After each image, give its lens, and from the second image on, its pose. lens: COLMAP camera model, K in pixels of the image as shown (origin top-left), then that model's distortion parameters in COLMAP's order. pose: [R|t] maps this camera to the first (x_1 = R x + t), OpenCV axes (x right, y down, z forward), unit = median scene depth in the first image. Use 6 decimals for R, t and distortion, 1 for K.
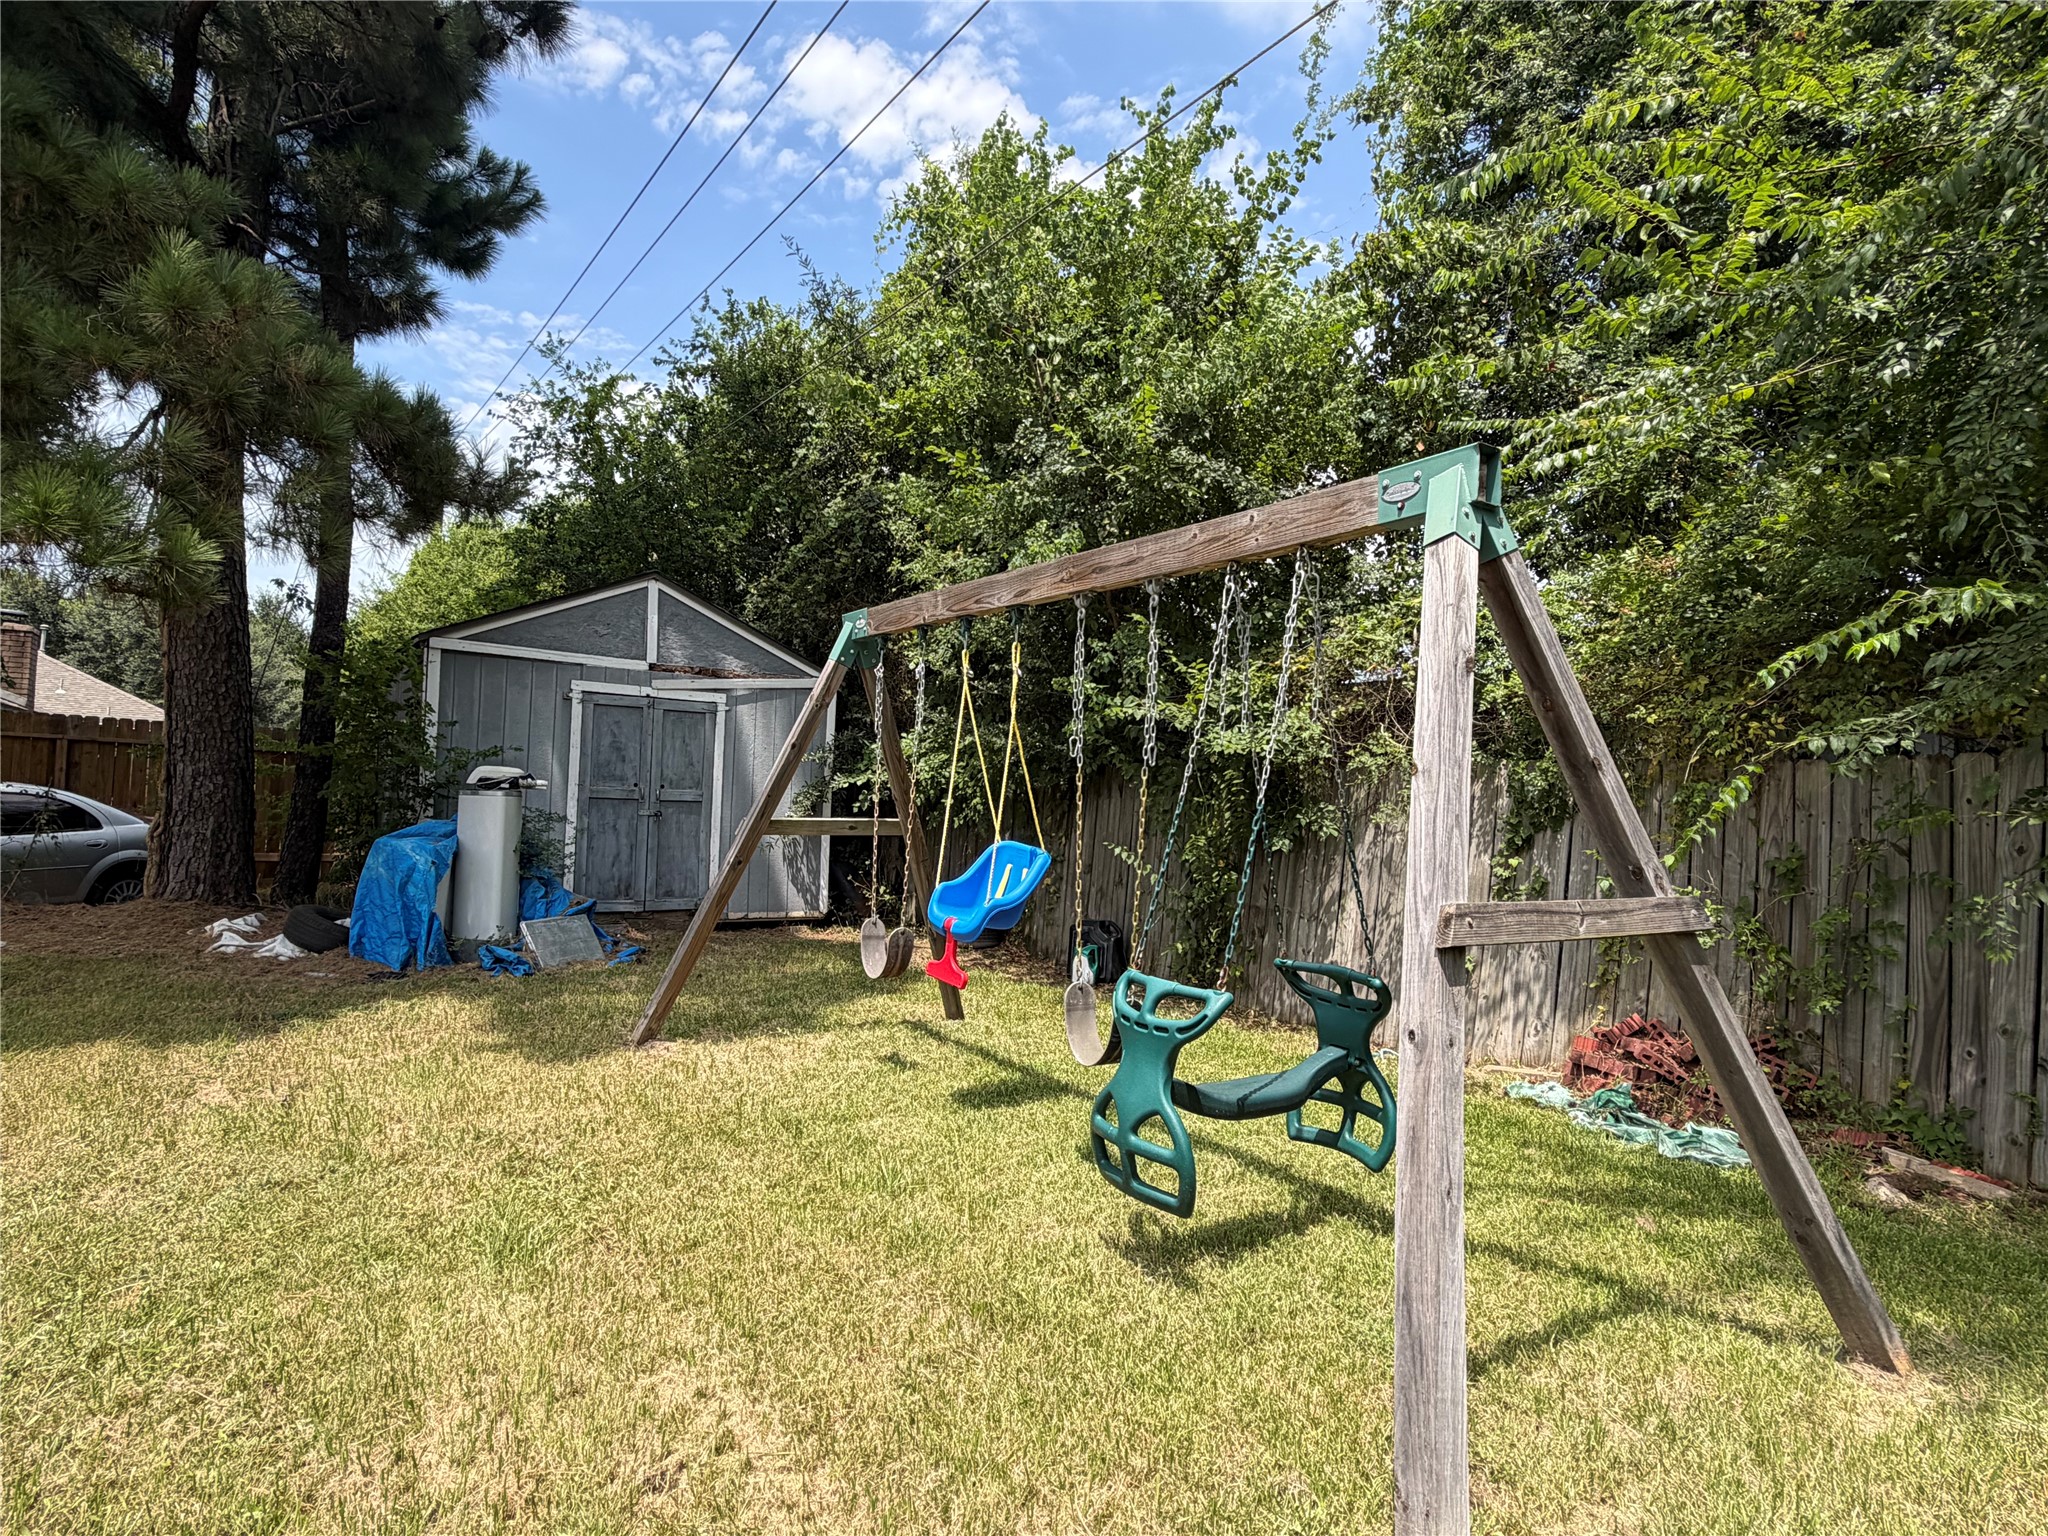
lens RADIAL K [[1103.5, 0, 1021.1], [0, 1103.5, 768.2], [0, 0, 1]] dist [0.001374, -0.000766]
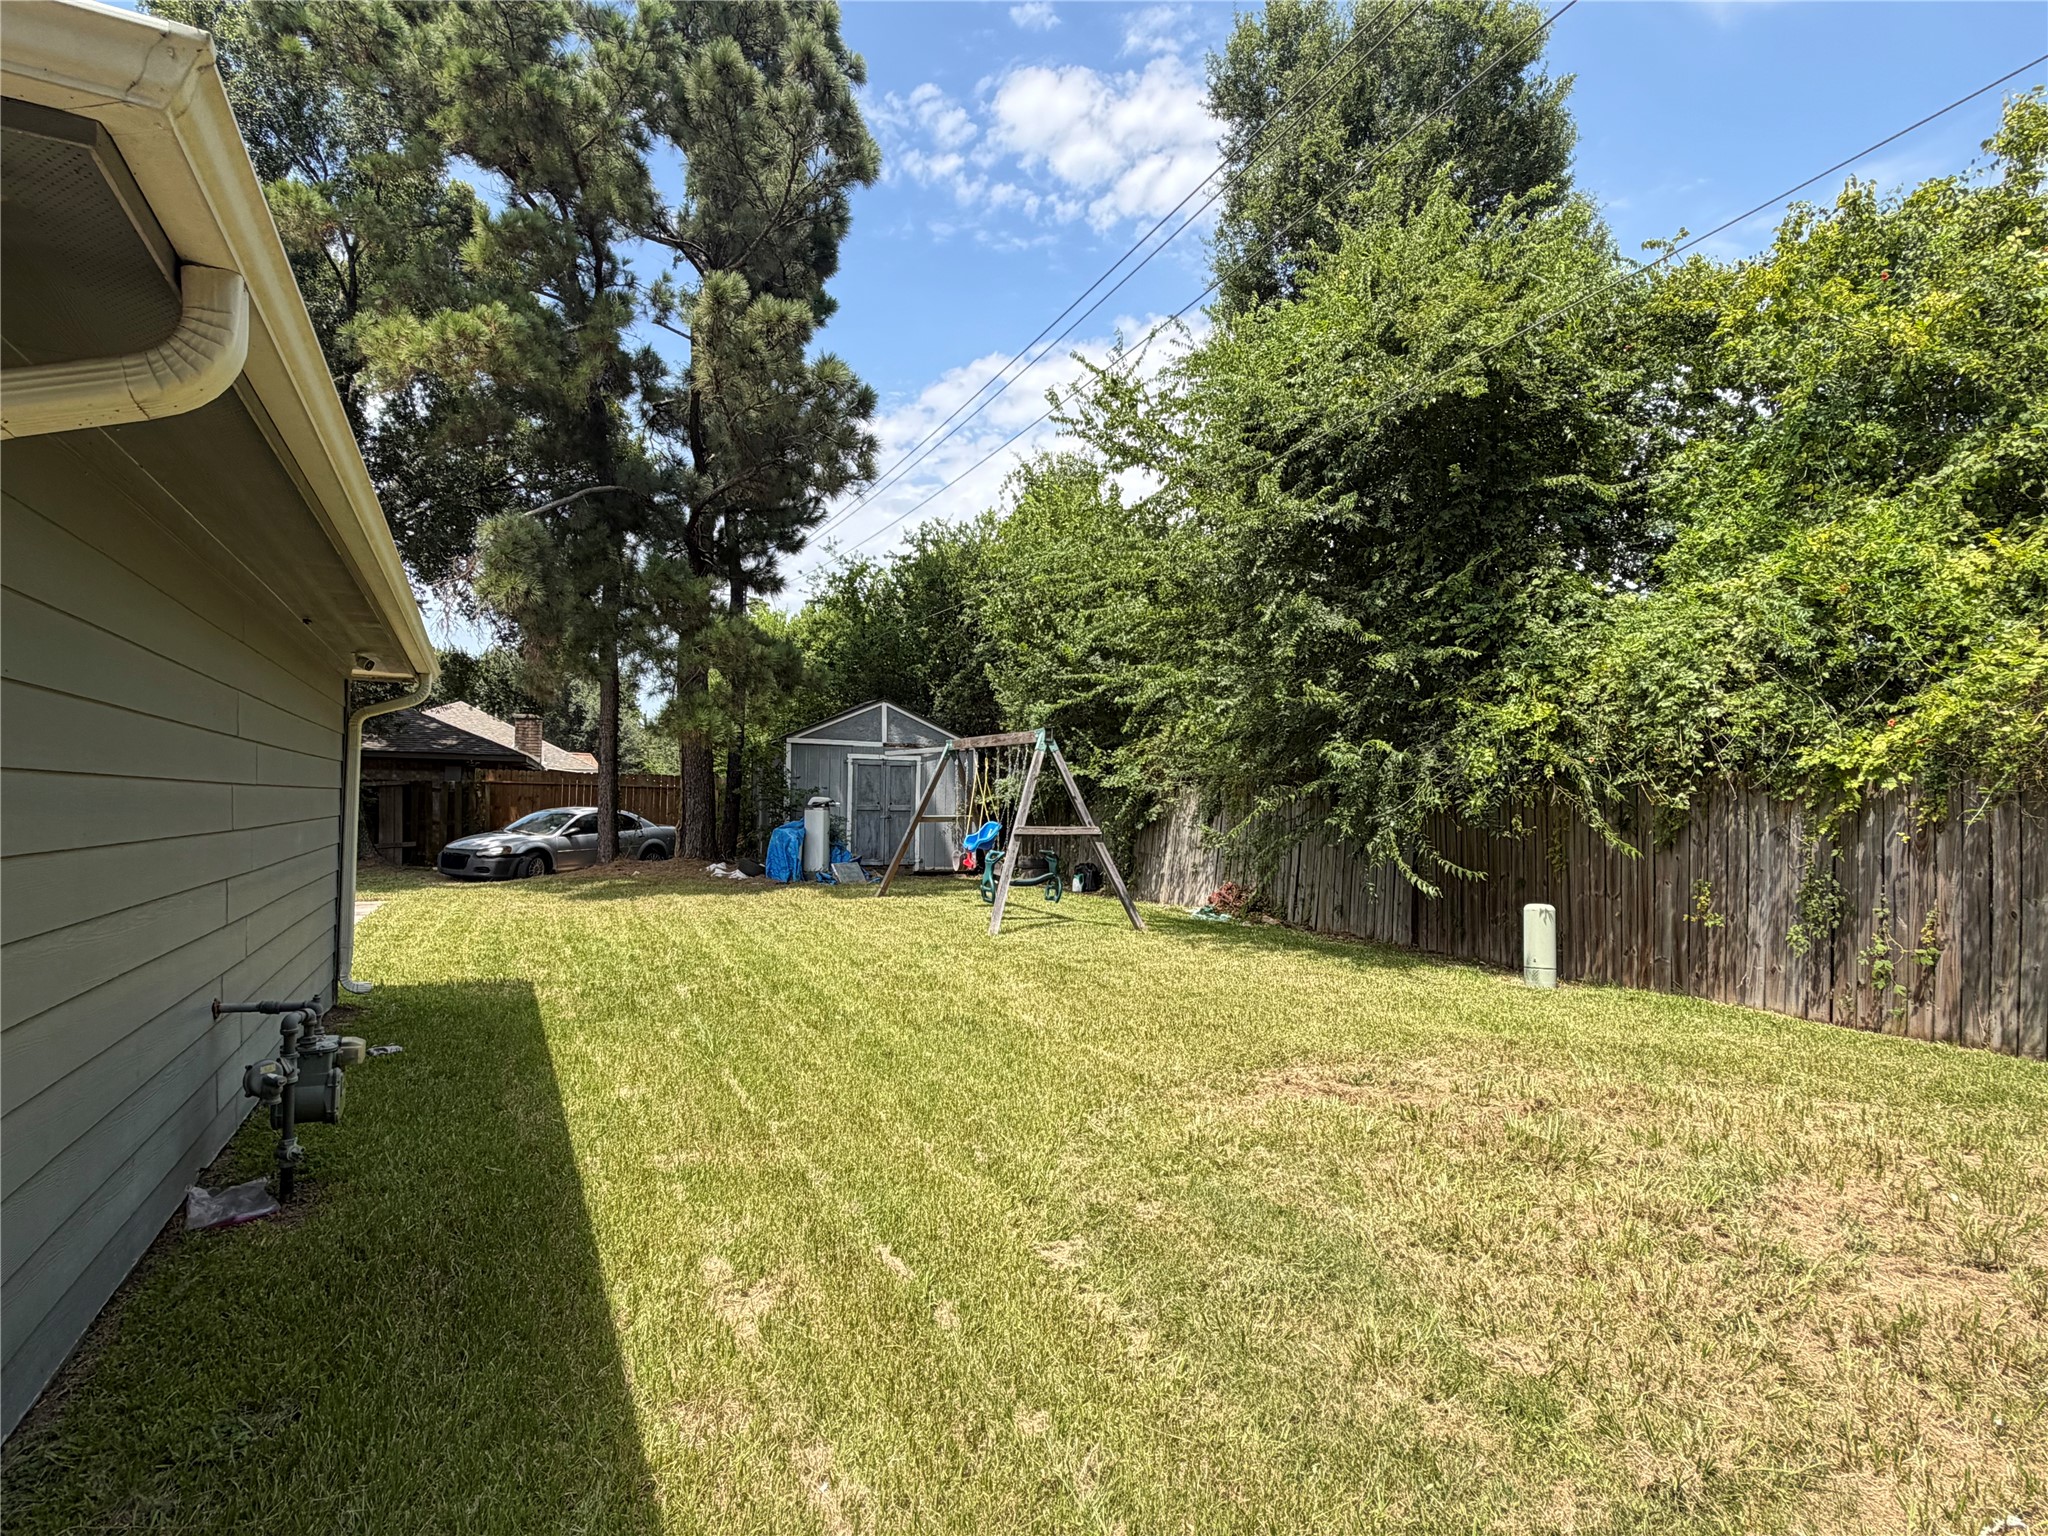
lens RADIAL K [[1103.5, 0, 1021.1], [0, 1103.5, 768.2], [0, 0, 1]] dist [0.001374, -0.000766]
pose [[0.979154, -0.024968, -0.201581, 0.349071], [0.023284, 0.999671, -0.010718, -0.023579], [0.201782, 0.005800, 0.979413, -1.021978]]
